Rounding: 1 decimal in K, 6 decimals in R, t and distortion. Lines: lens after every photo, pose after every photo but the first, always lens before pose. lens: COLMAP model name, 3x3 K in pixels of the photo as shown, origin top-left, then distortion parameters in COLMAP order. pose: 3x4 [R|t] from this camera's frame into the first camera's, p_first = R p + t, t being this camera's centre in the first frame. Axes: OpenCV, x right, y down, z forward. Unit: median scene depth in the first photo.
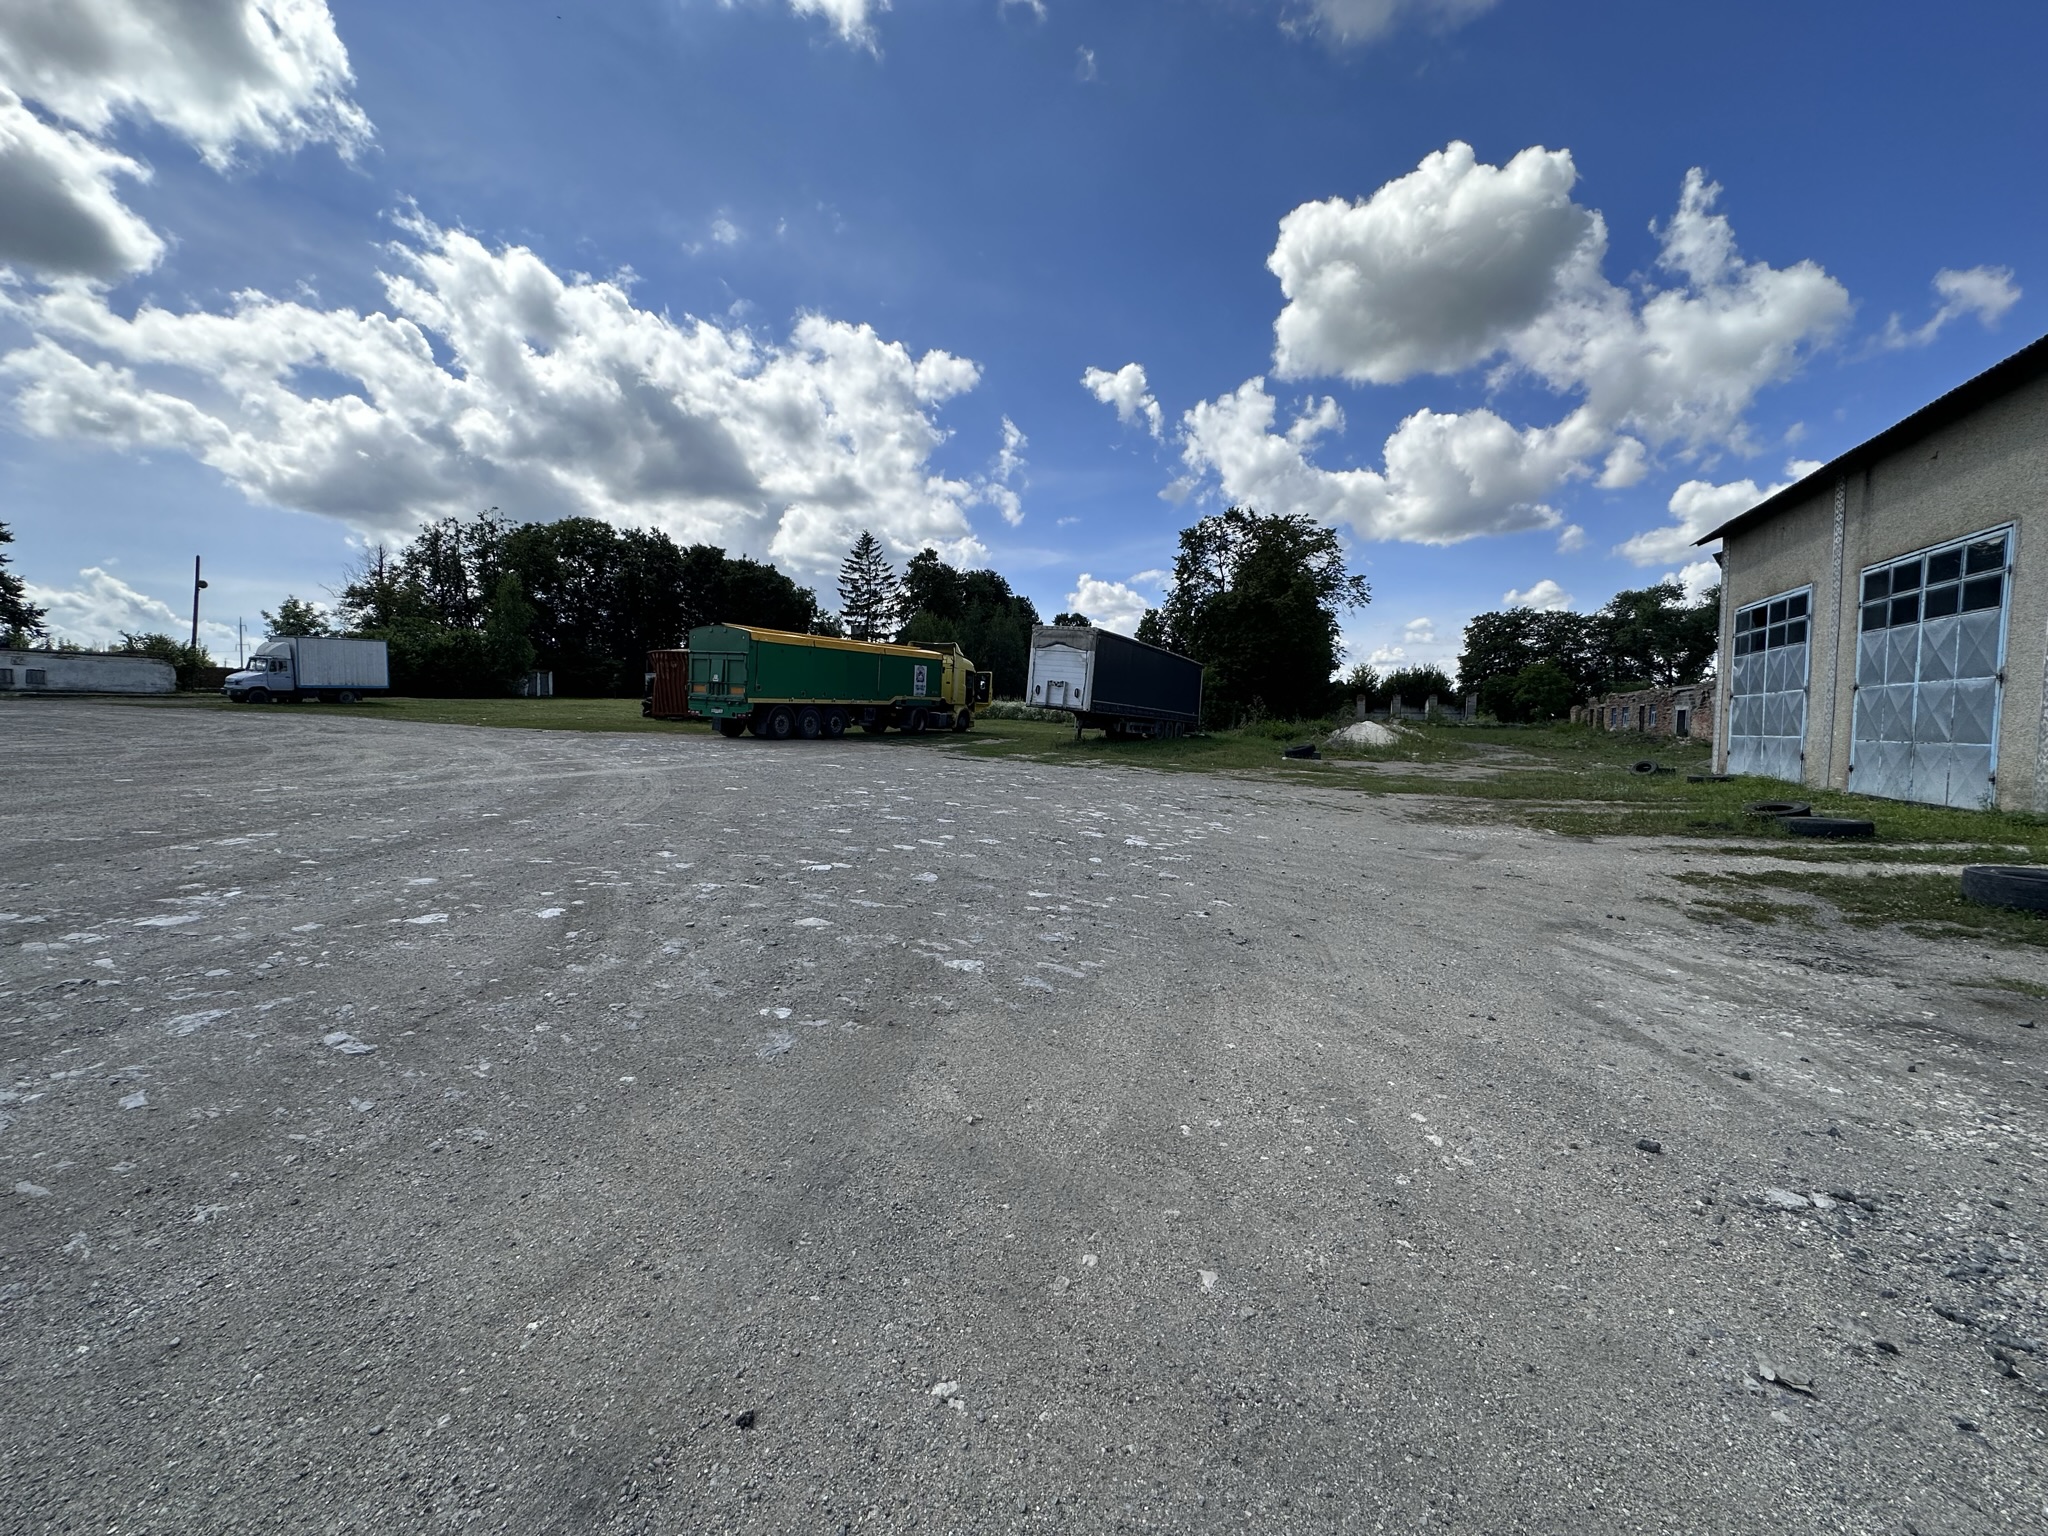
lens RADIAL K [[815.5, 0, 1027.8], [0, 815.5, 762.3], [0, 0, 1]] dist [-0.001908, -0.000202]
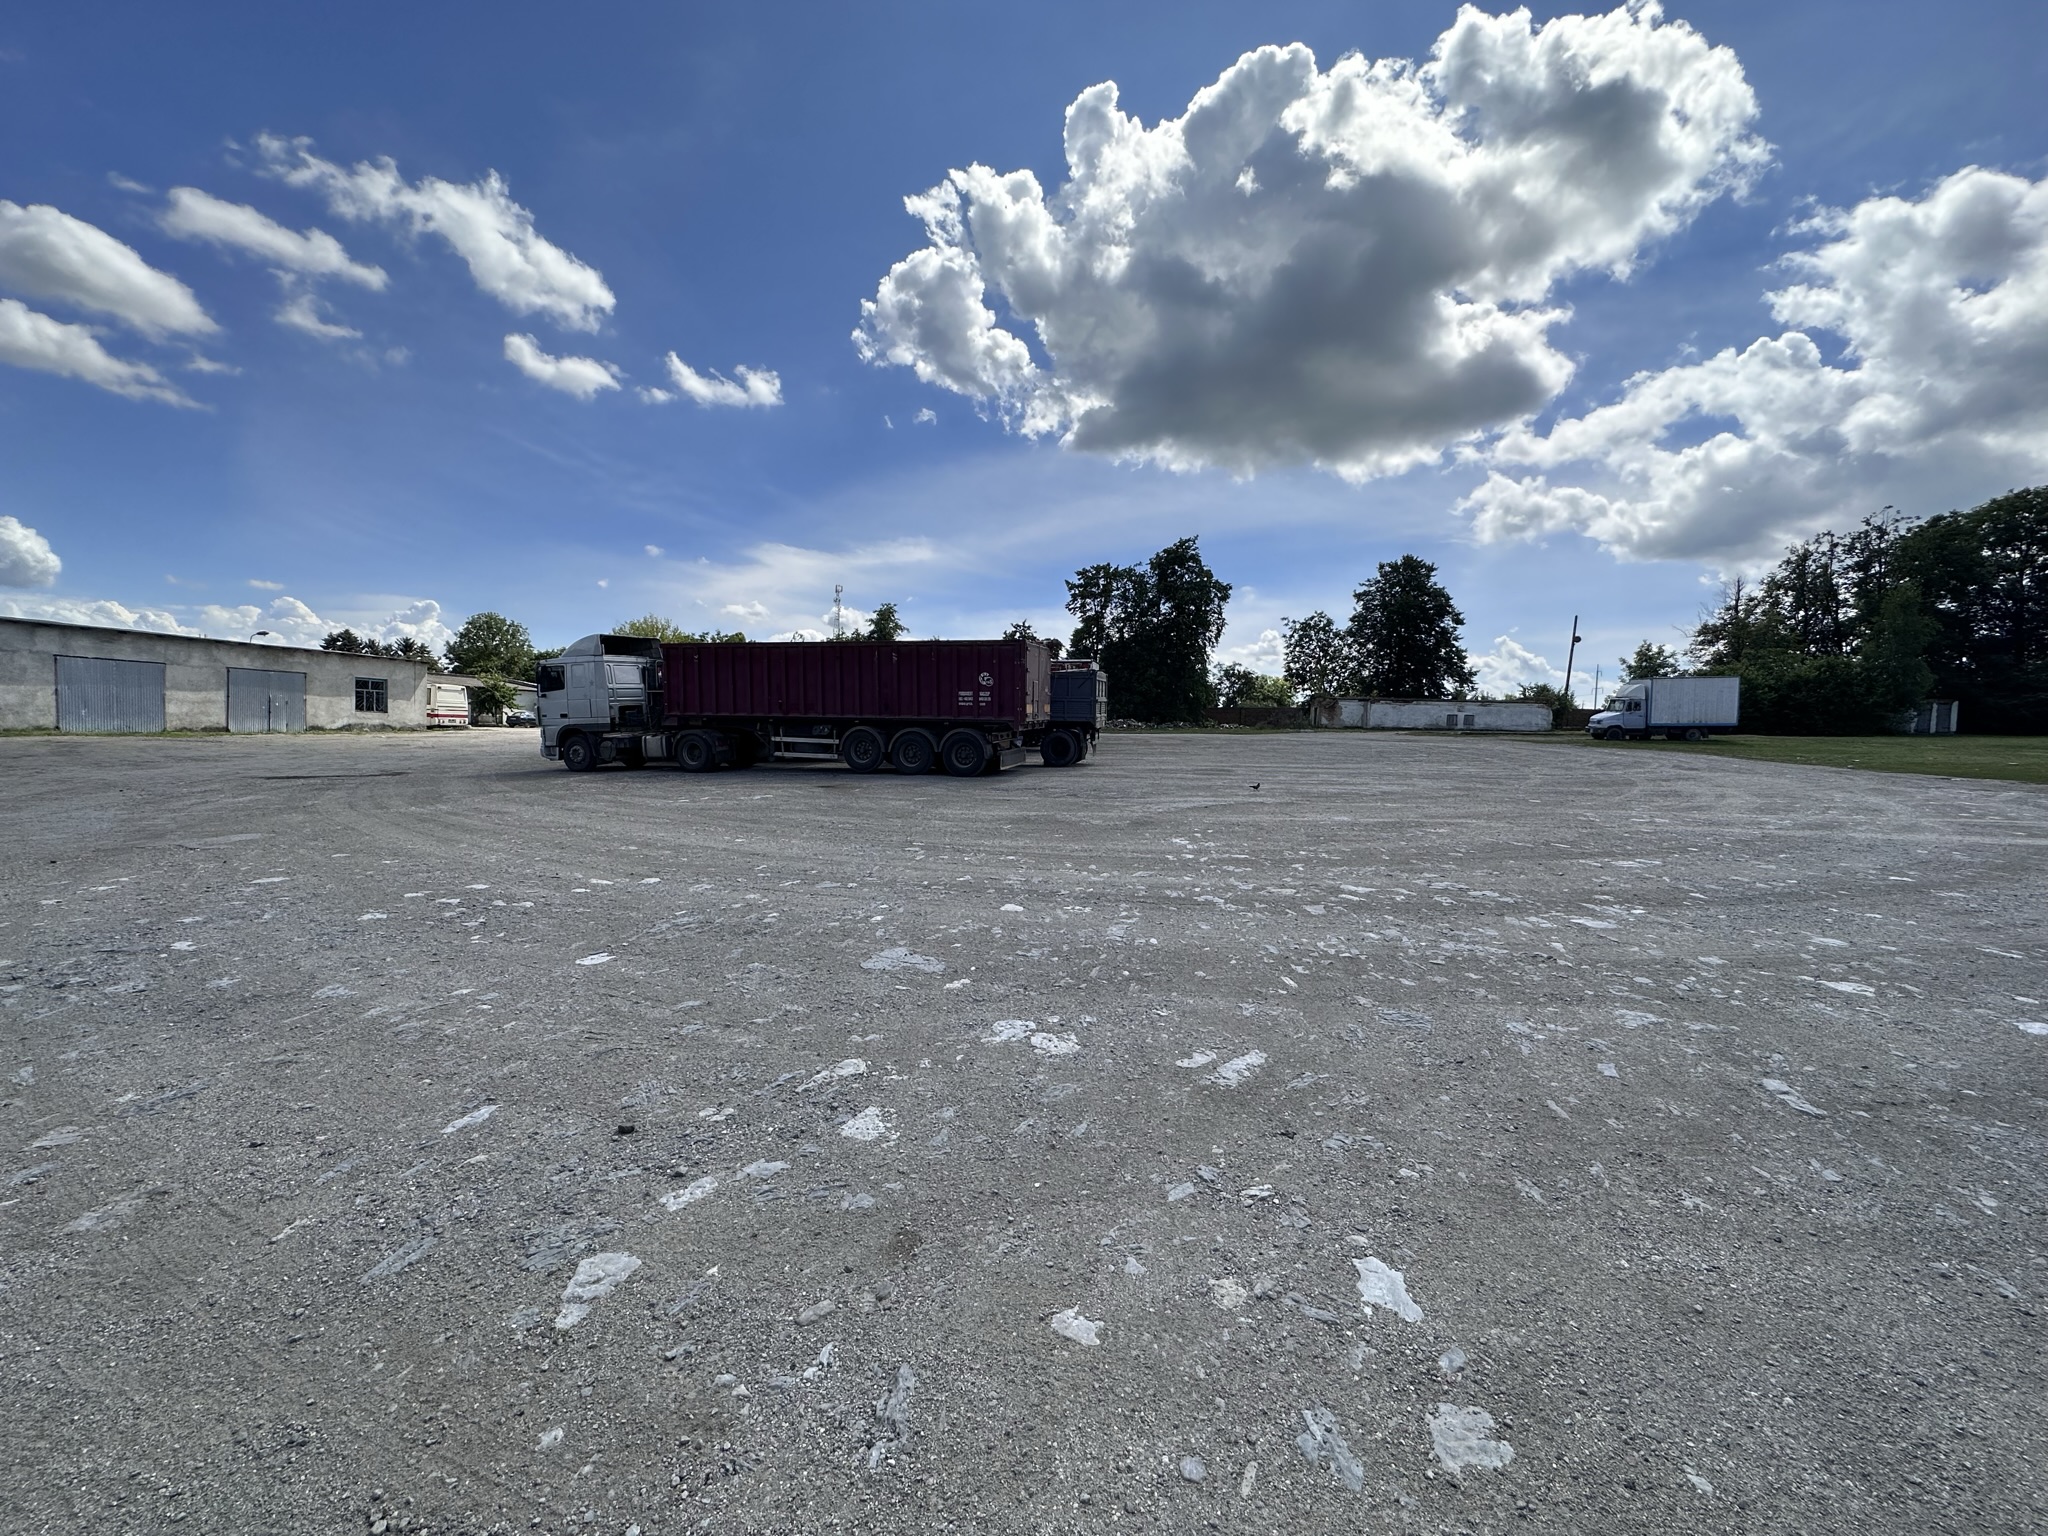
lens RADIAL K [[815.5, 0, 1027.8], [0, 815.5, 762.3], [0, 0, 1]] dist [-0.001908, -0.000202]
pose [[0.191826, 0.032860, -0.980879, -0.024460], [-0.077723, 0.996809, 0.018194, 0.000690], [0.978346, 0.072747, 0.193768, -0.034438]]
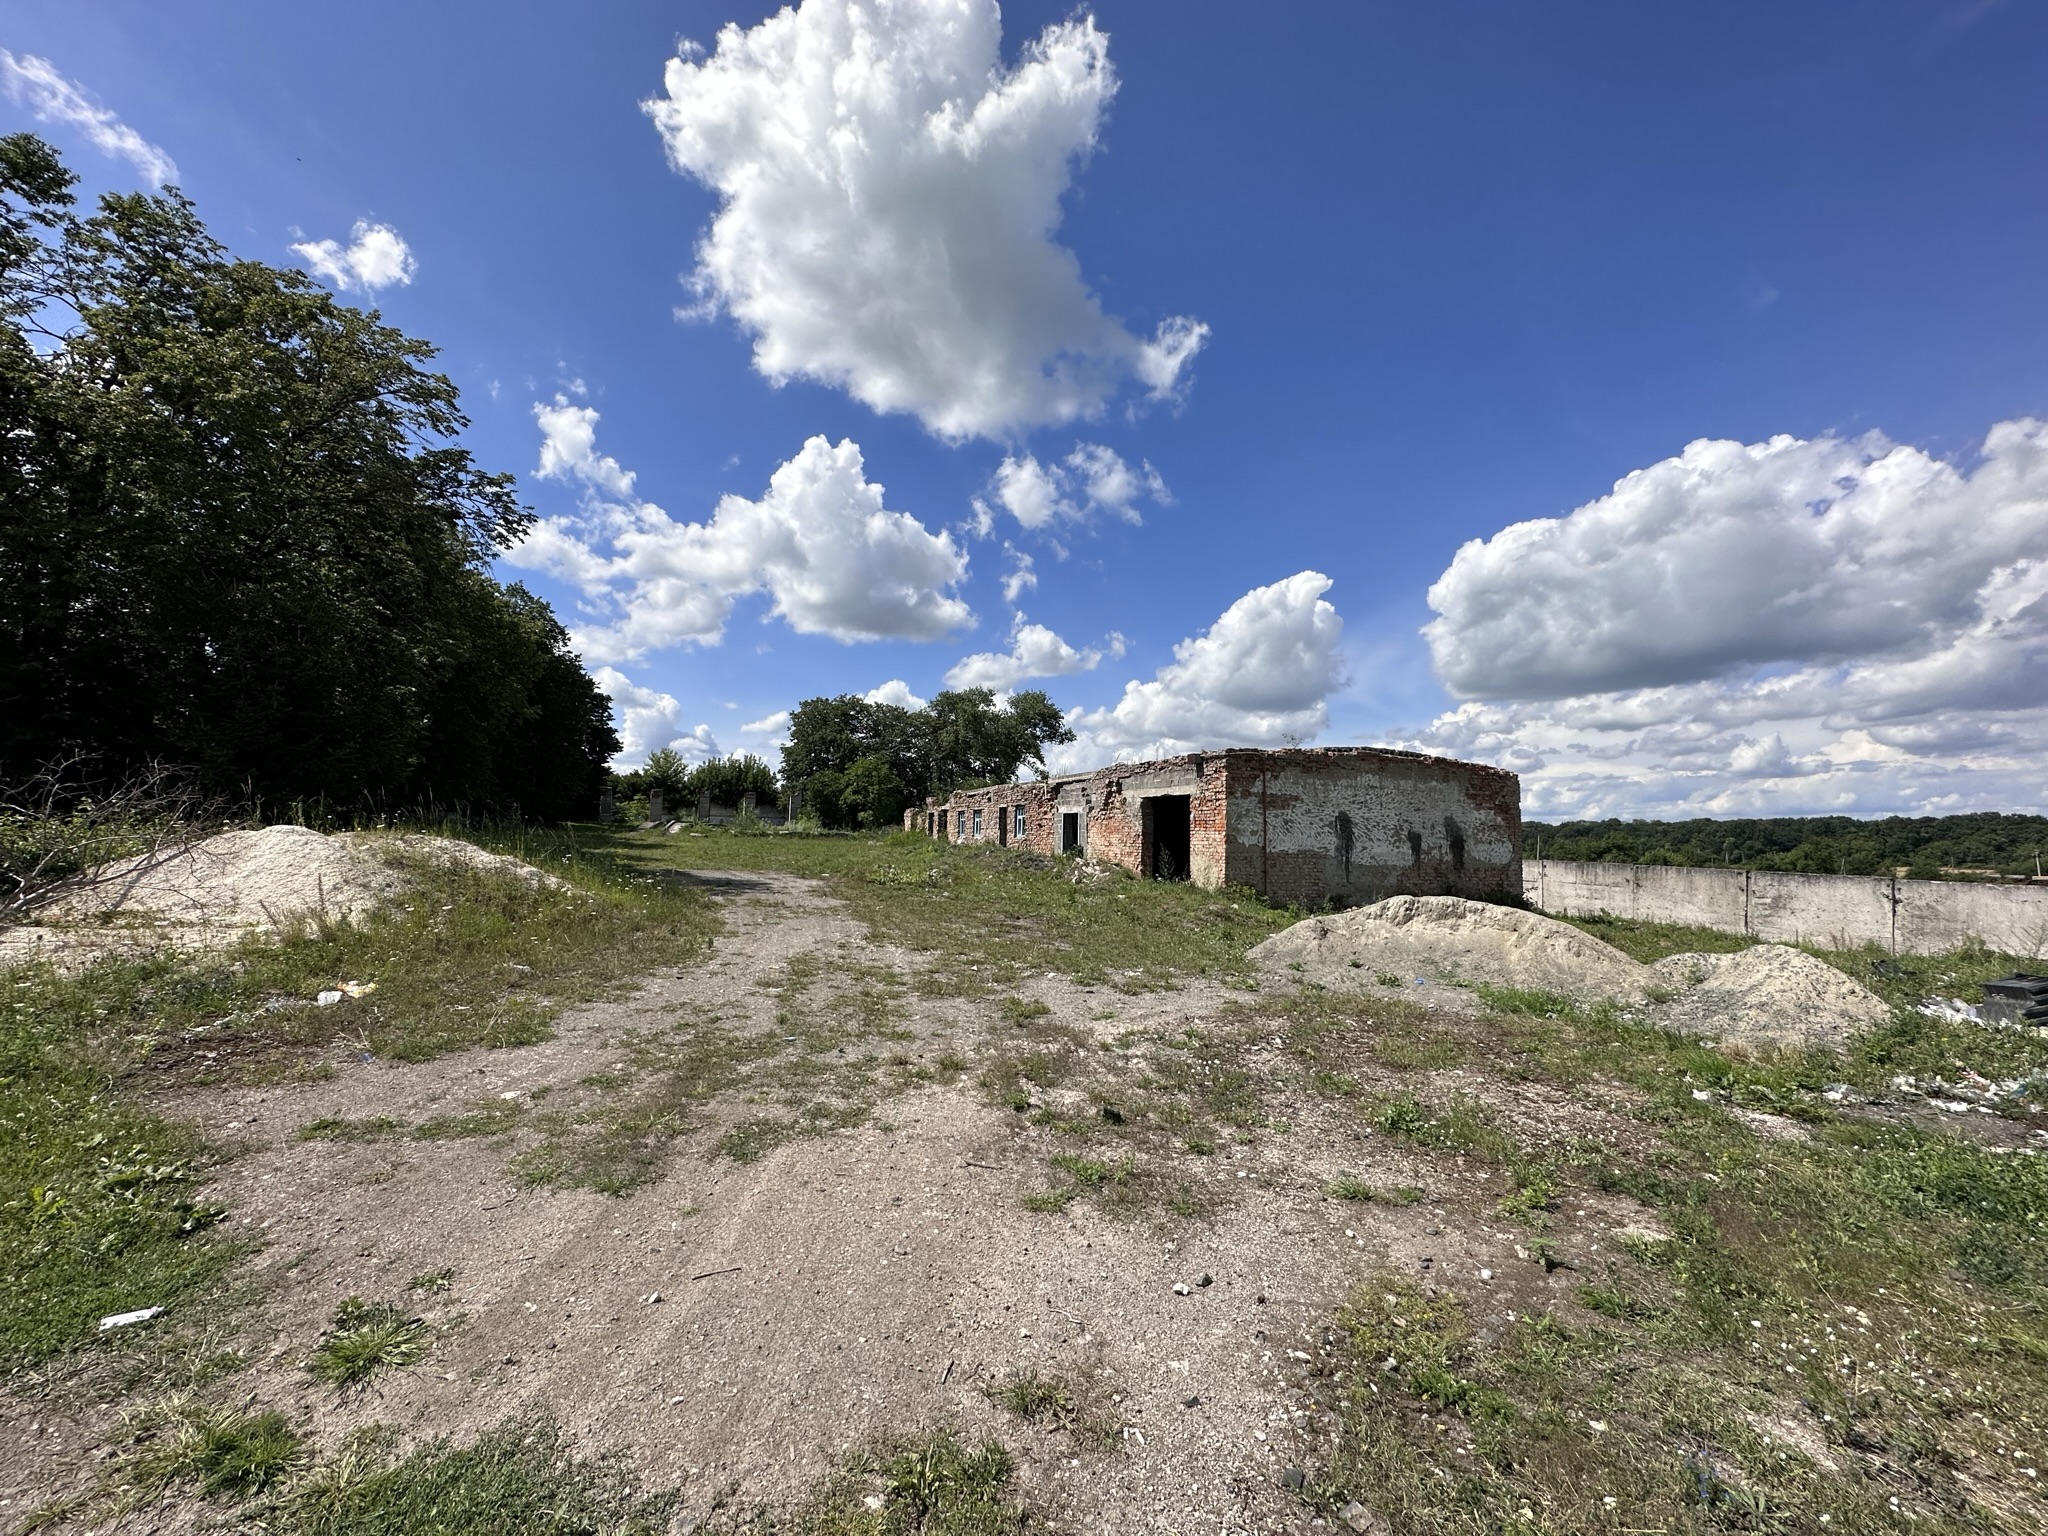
lens RADIAL K [[815.5, 0, 1027.8], [0, 815.5, 762.3], [0, 0, 1]] dist [-0.001908, -0.000202]
pose [[0.727186, 0.065503, 0.683308, 0.048709], [0.022058, 0.992693, -0.118636, -0.004107], [-0.686086, 0.101343, 0.720427, 0.079270]]
